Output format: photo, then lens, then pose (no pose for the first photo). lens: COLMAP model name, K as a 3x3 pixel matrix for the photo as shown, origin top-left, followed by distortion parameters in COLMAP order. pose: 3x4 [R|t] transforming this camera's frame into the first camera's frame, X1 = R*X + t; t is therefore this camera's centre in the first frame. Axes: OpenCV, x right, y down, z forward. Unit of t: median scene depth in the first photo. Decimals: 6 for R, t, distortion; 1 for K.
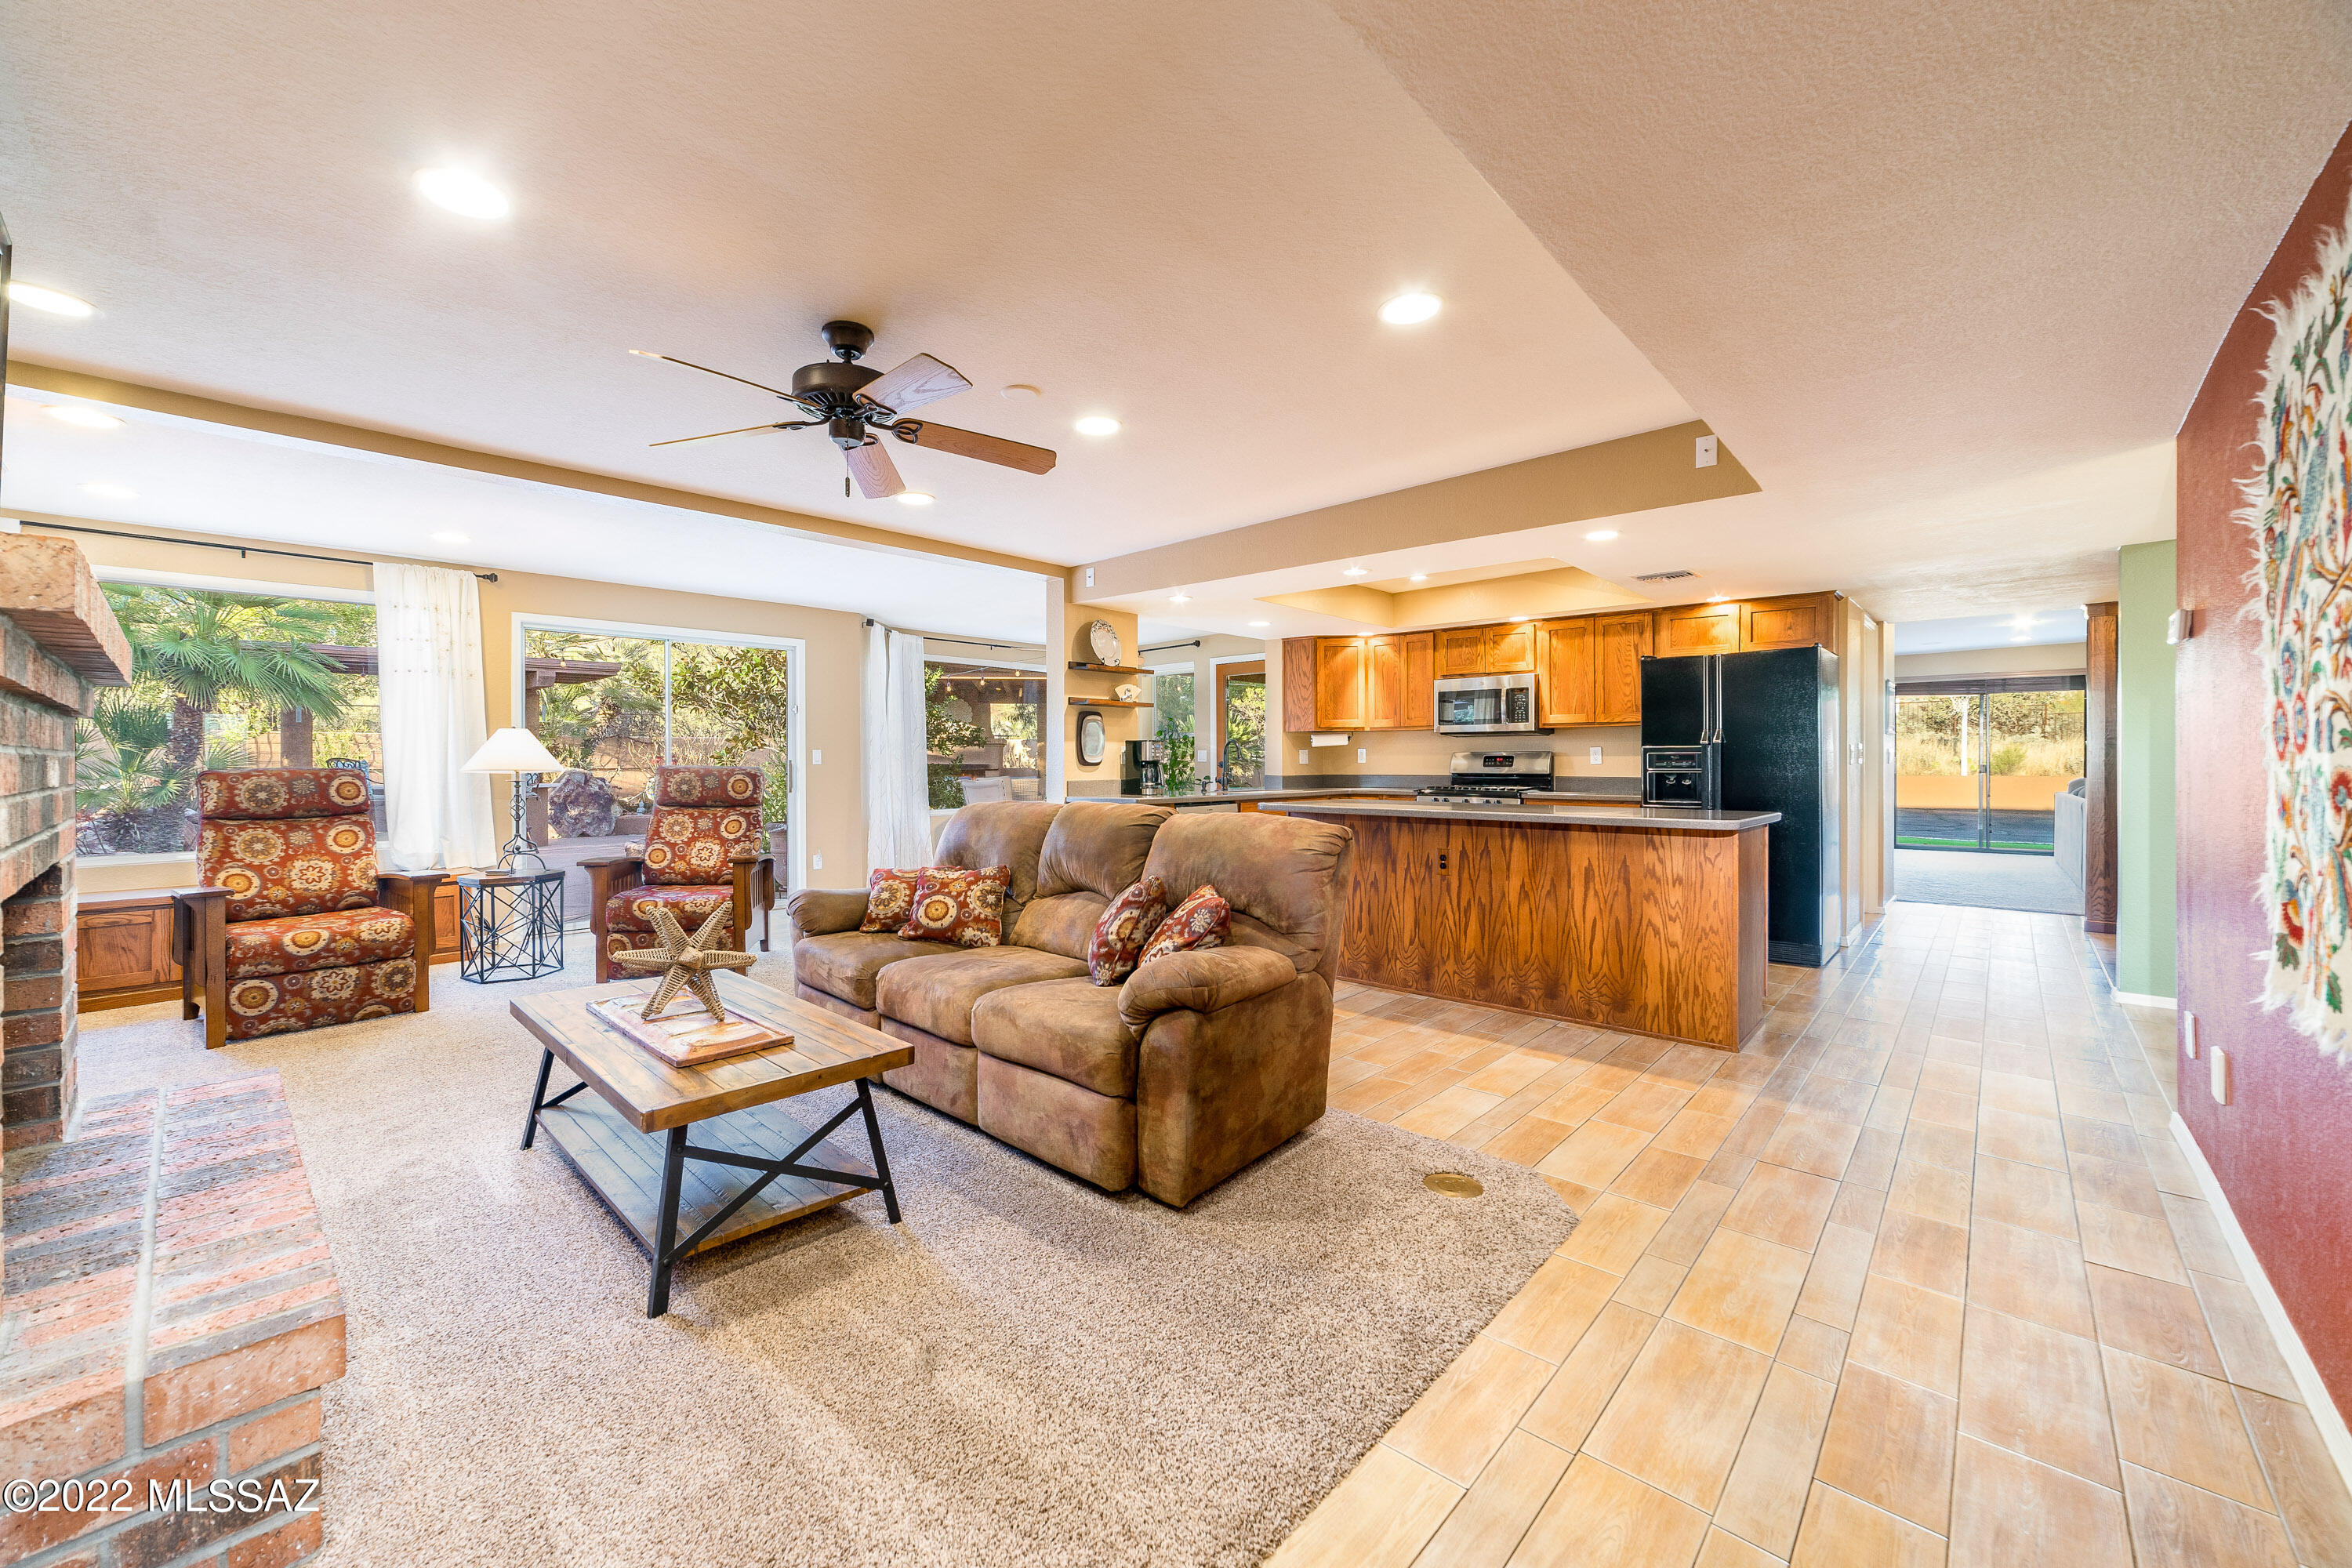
lens RADIAL K [[922.8, 0, 1160.1], [0, 922.8, 762.3], [0, 0, 1]] dist [-0.024461, 0.007684]
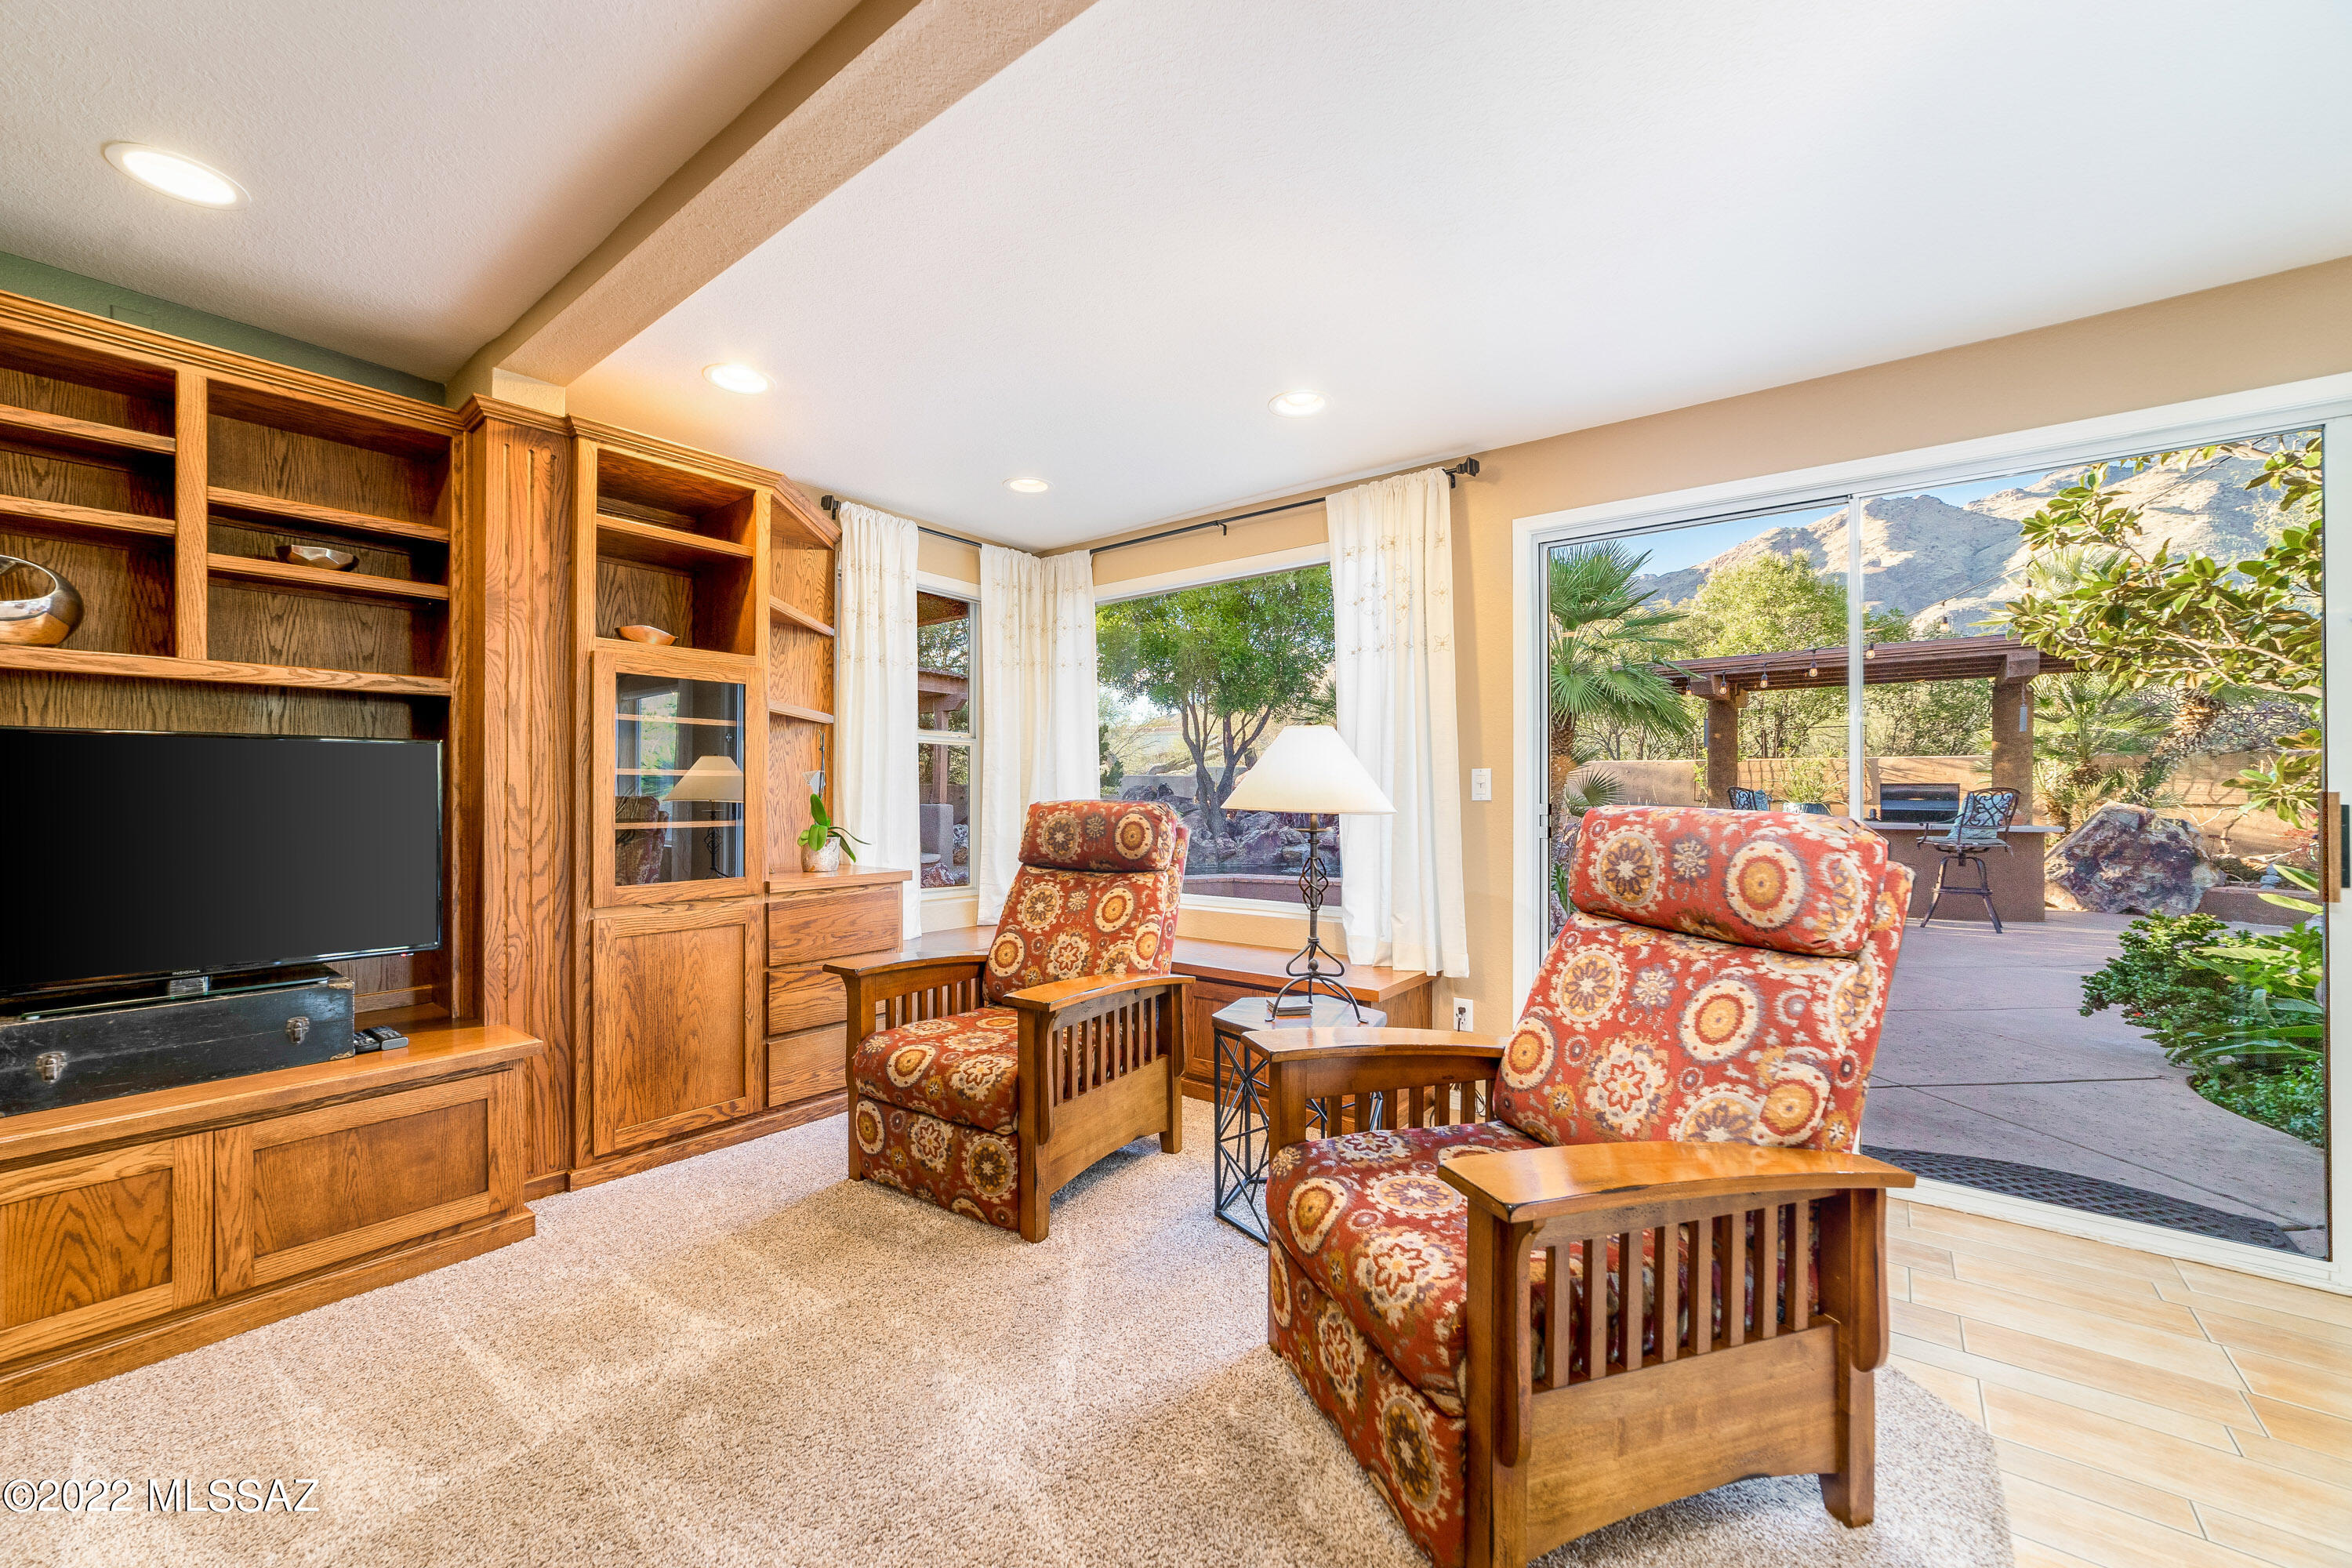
lens RADIAL K [[922.8, 0, 1155.0], [0, 922.8, 790.6], [0, 0, 1]] dist [-0.024461, 0.007684]
pose [[0.076719, 0.001819, -0.997051, -0.189960], [-0.003977, 0.999991, 0.001518, -0.002005], [0.997045, 0.003848, 0.076726, 0.802976]]
